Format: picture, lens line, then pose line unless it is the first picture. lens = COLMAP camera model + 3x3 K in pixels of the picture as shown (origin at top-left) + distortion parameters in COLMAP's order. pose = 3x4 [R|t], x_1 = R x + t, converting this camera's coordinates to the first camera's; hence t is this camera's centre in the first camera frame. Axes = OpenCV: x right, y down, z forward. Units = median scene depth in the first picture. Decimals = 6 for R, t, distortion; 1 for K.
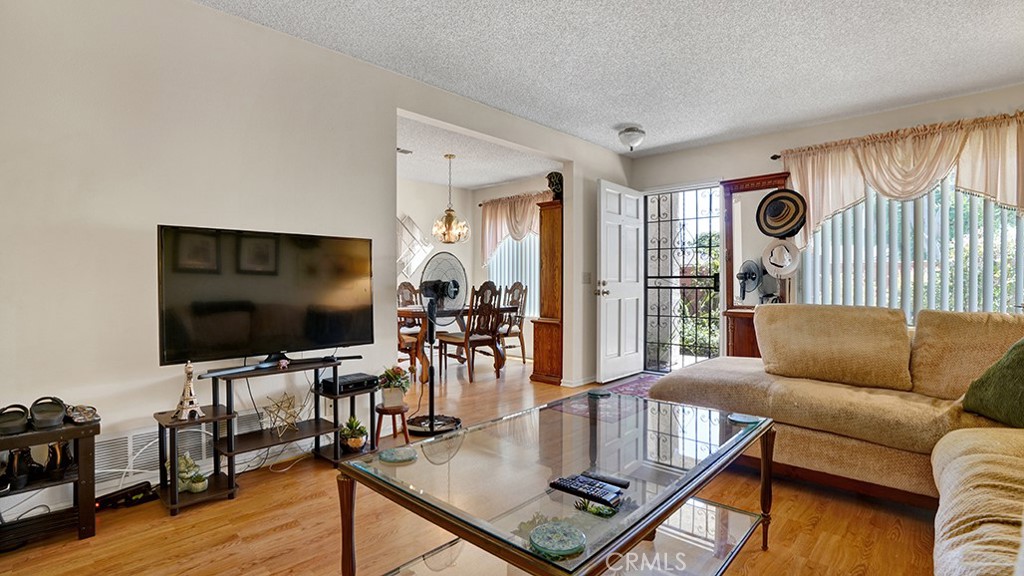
lens RADIAL K [[488.0, 0, 512.0], [0, 488.0, 288.0], [0, 0, 1]] dist [-0.000907, -0.000009]
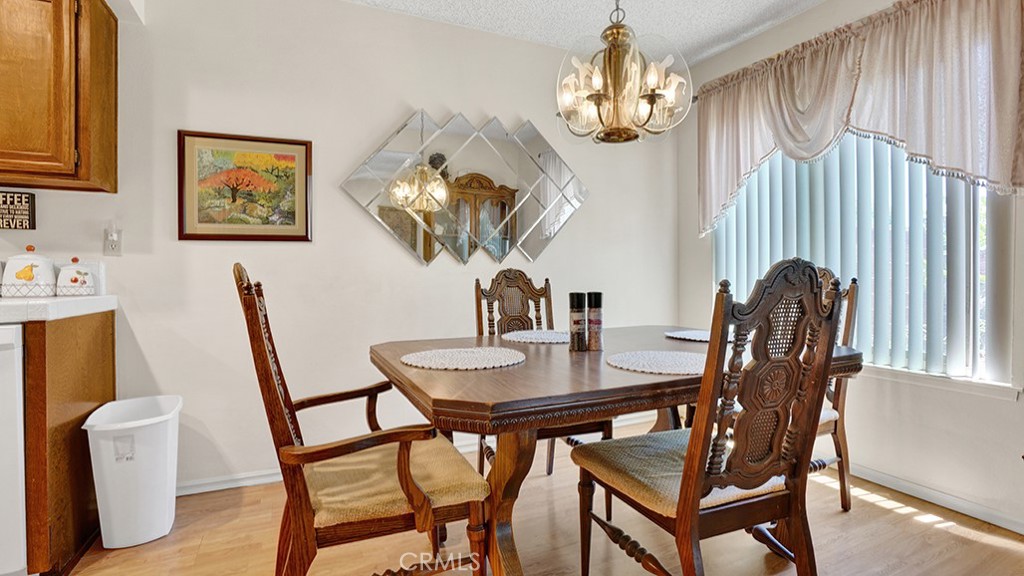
lens RADIAL K [[482.4, 0, 512.0], [0, 482.4, 288.0], [0, 0, 1]] dist [-0.045569, 0.000017]
pose [[0.932580, 0.003970, -0.360942, -0.074107], [0.003156, 0.999812, 0.019151, -0.004834], [0.360950, -0.018999, 0.932391, 0.629633]]
